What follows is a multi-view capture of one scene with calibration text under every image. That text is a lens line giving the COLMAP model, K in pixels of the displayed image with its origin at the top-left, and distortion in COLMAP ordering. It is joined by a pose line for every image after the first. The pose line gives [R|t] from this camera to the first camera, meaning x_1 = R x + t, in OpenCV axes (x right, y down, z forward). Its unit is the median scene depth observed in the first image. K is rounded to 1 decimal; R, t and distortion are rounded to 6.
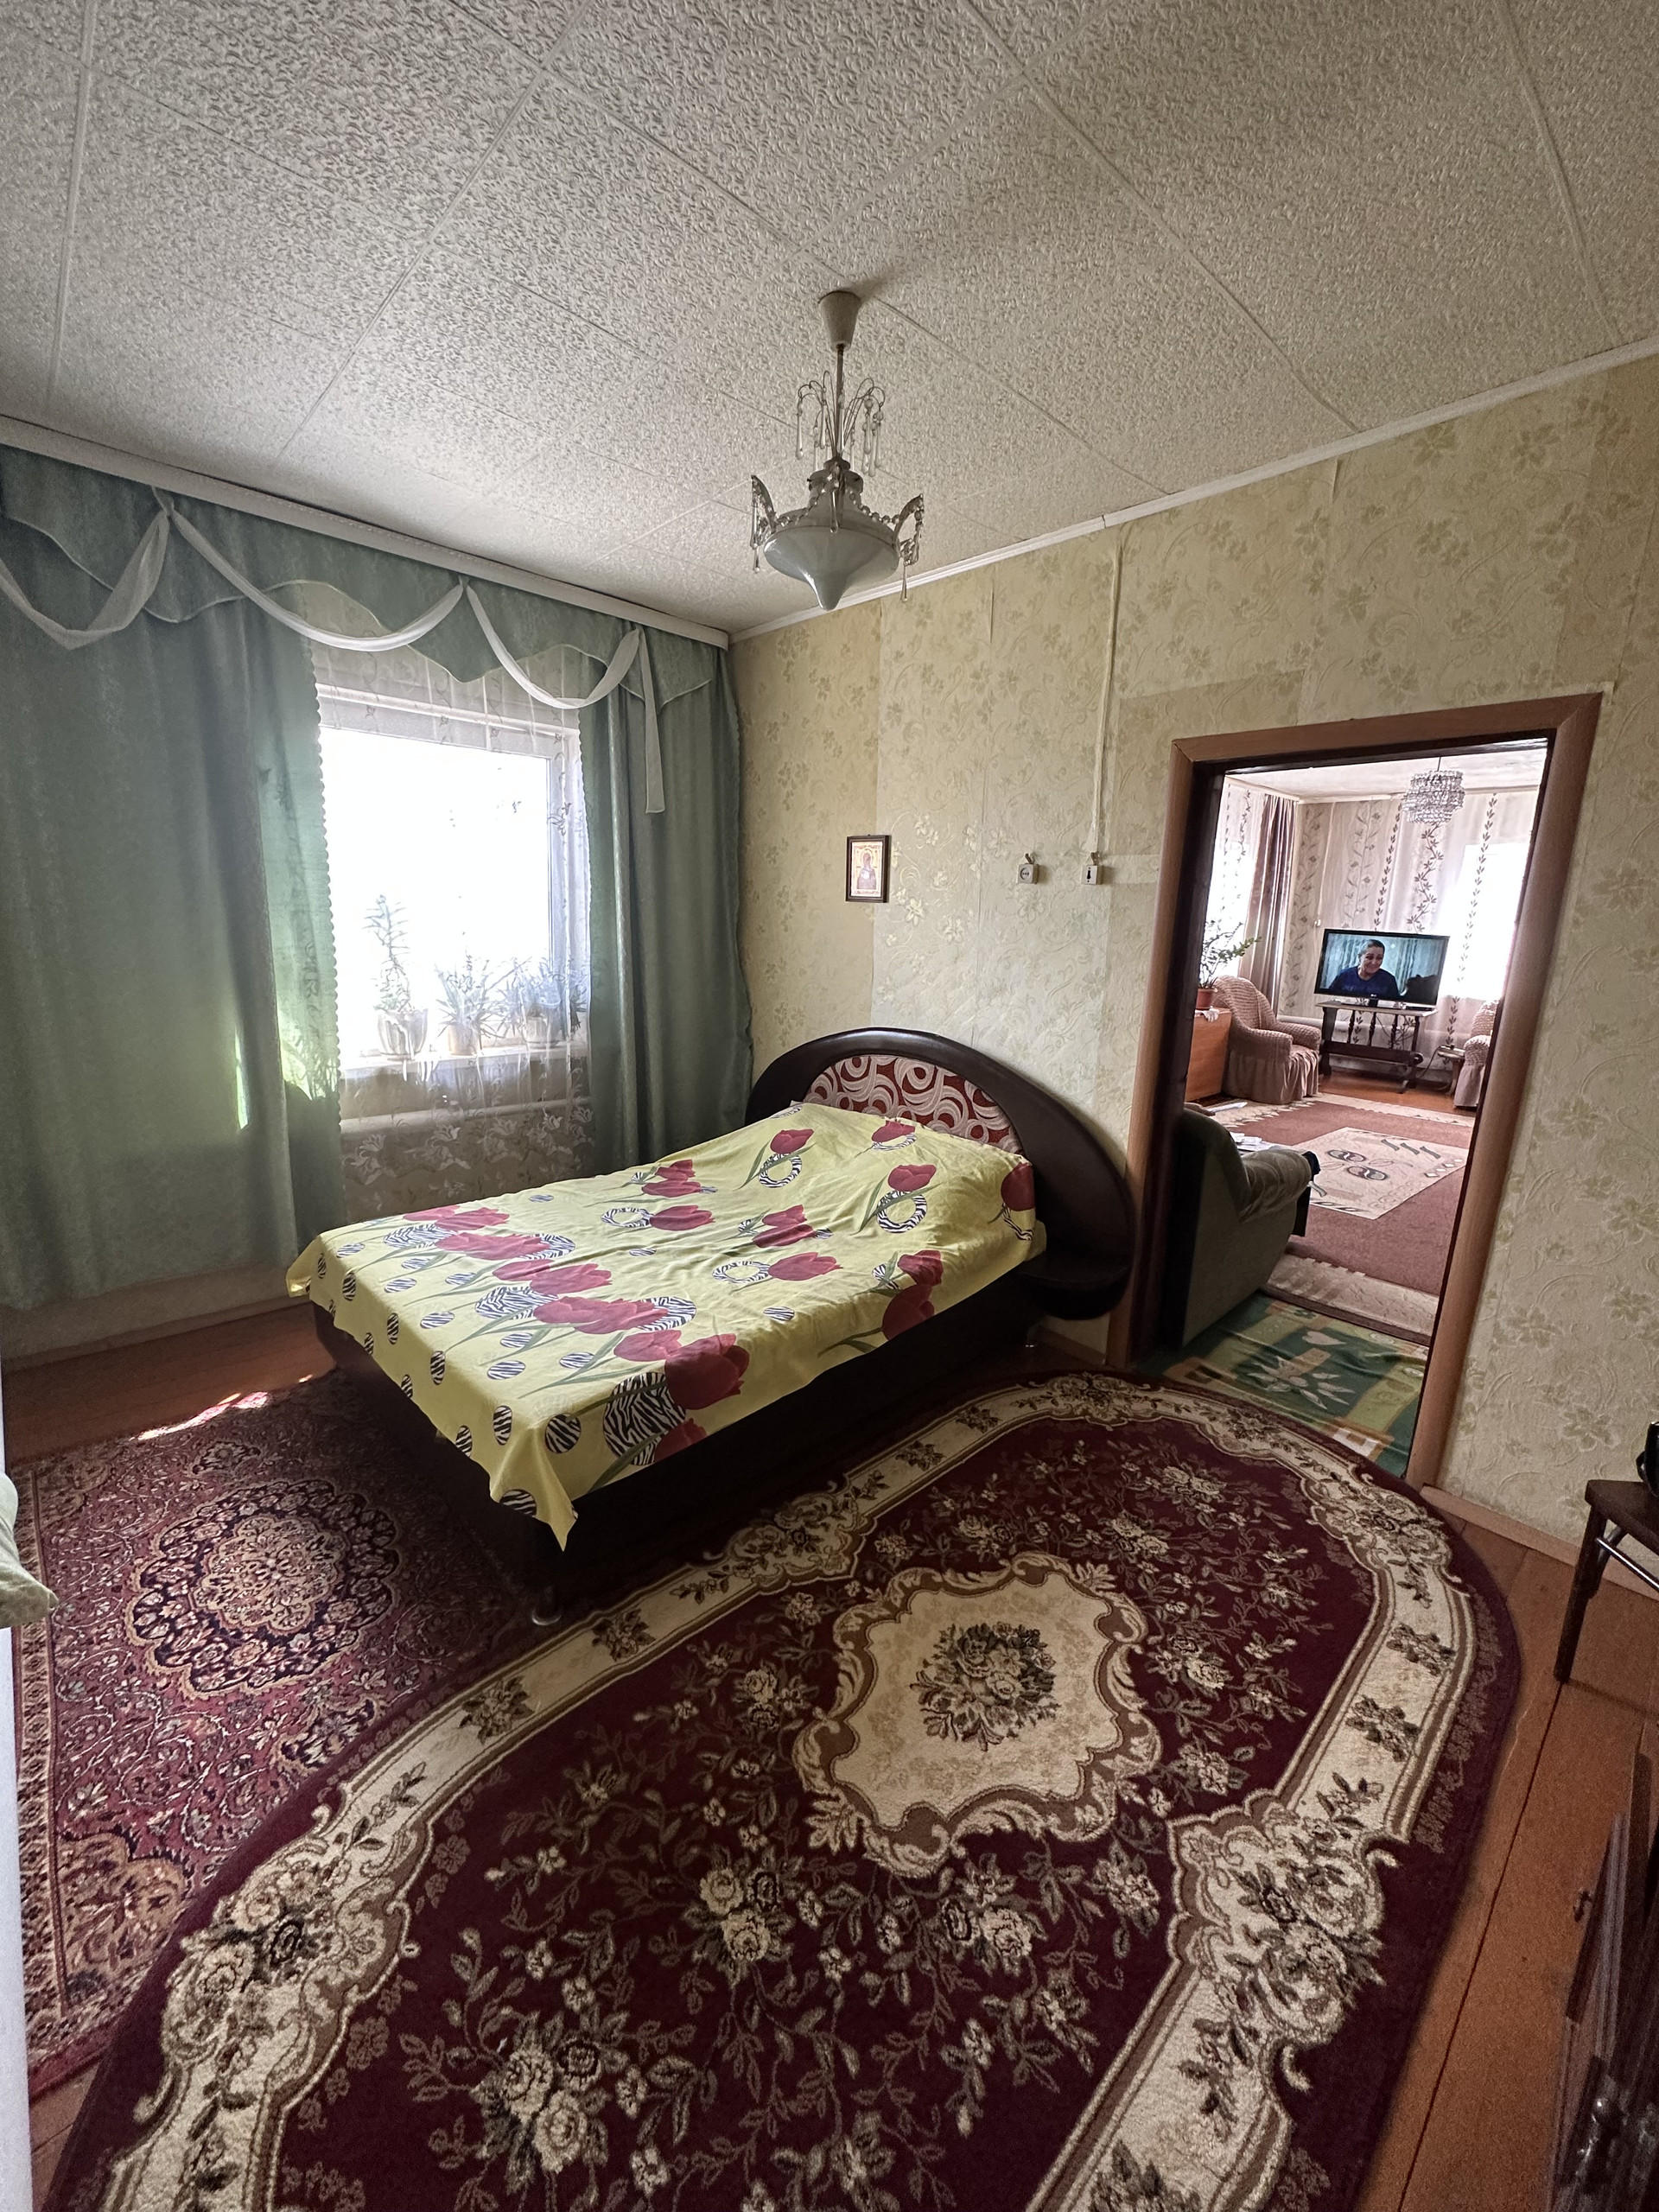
lens RADIAL K [[880.2, 0, 833.4], [0, 880.2, 1105.7], [0, 0, 1]] dist [-0.002250, 0.000680]
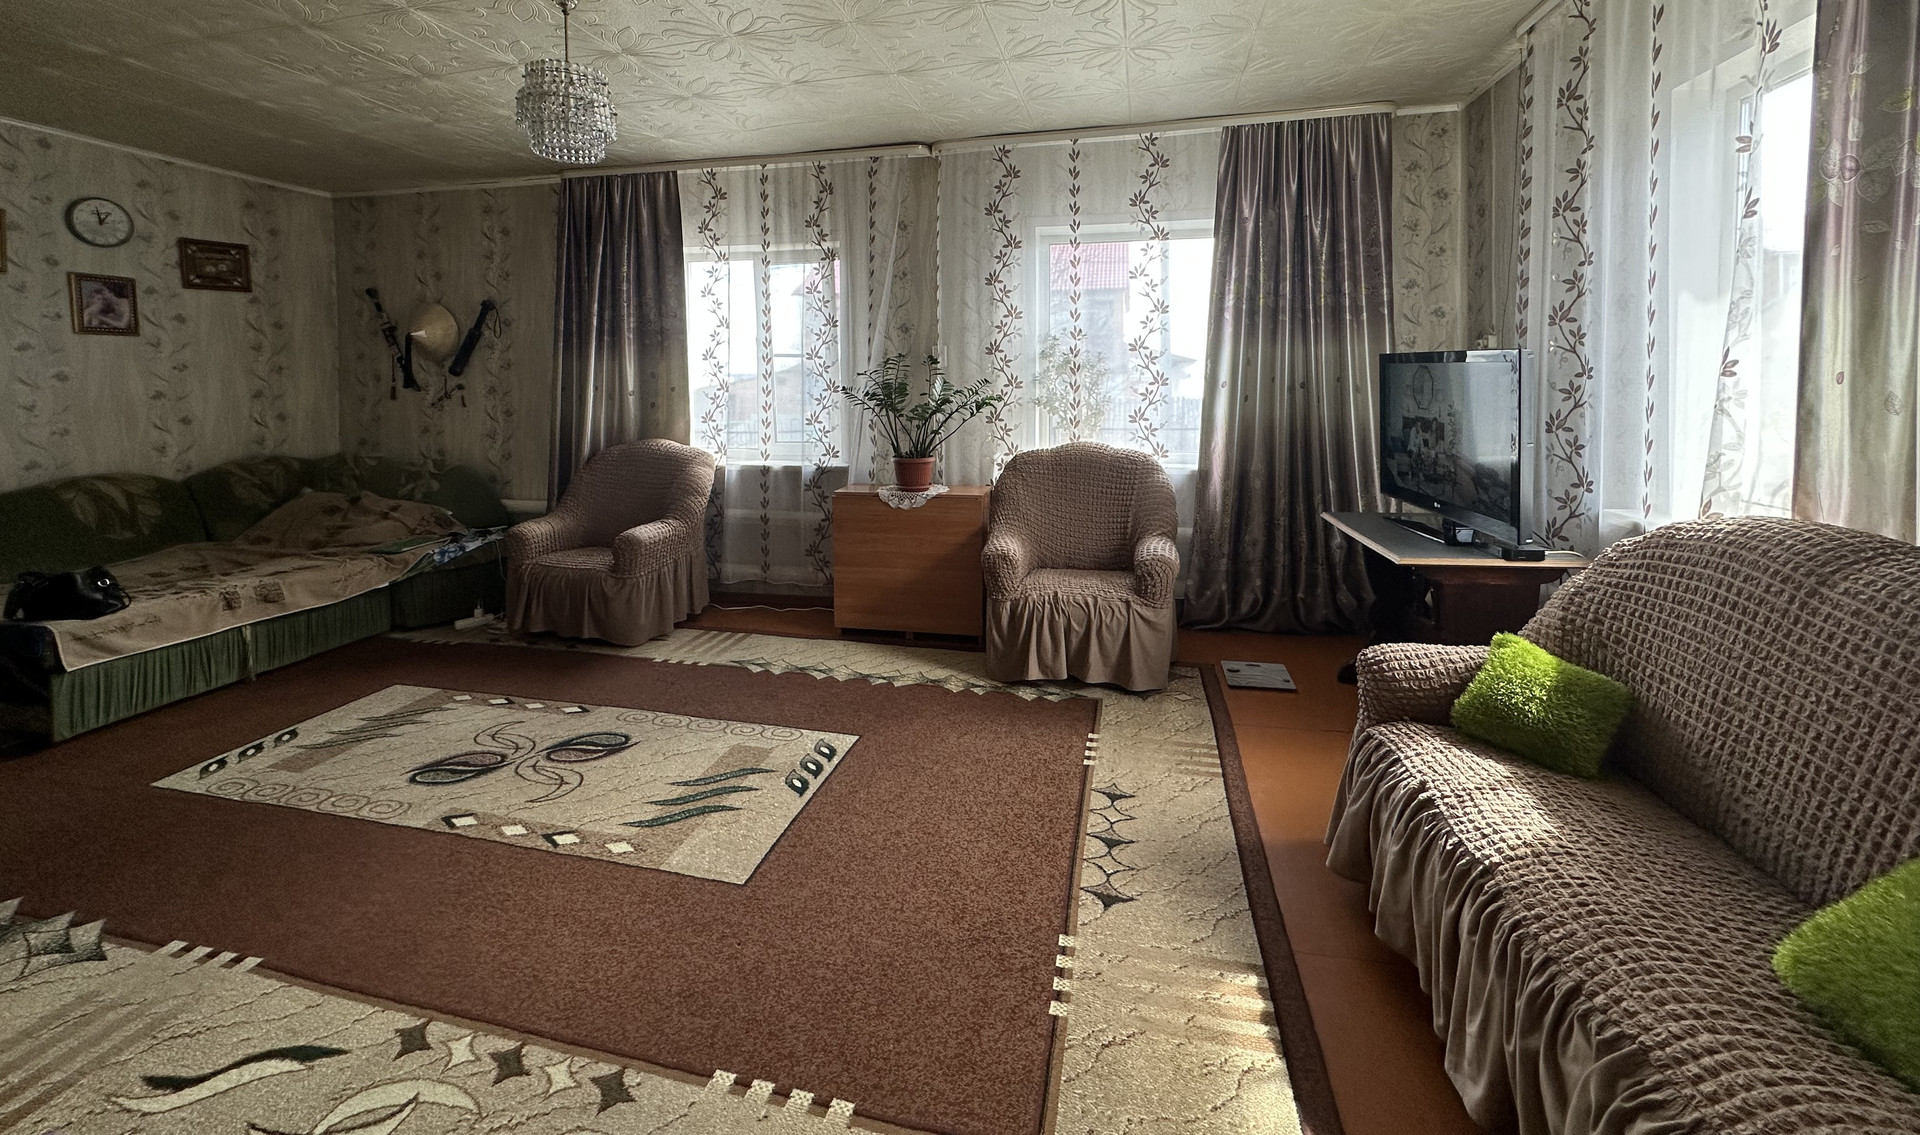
lens RADIAL K [[764.2, 0, 956.9], [0, 764.2, 412.7], [0, 0, 1]] dist [-0.001866, 0.000604]
pose [[0.566754, -0.003050, -0.823881, 3.198452], [-0.155049, 0.981731, -0.110293, -0.384591], [0.809166, 0.190251, 0.555927, 2.519791]]
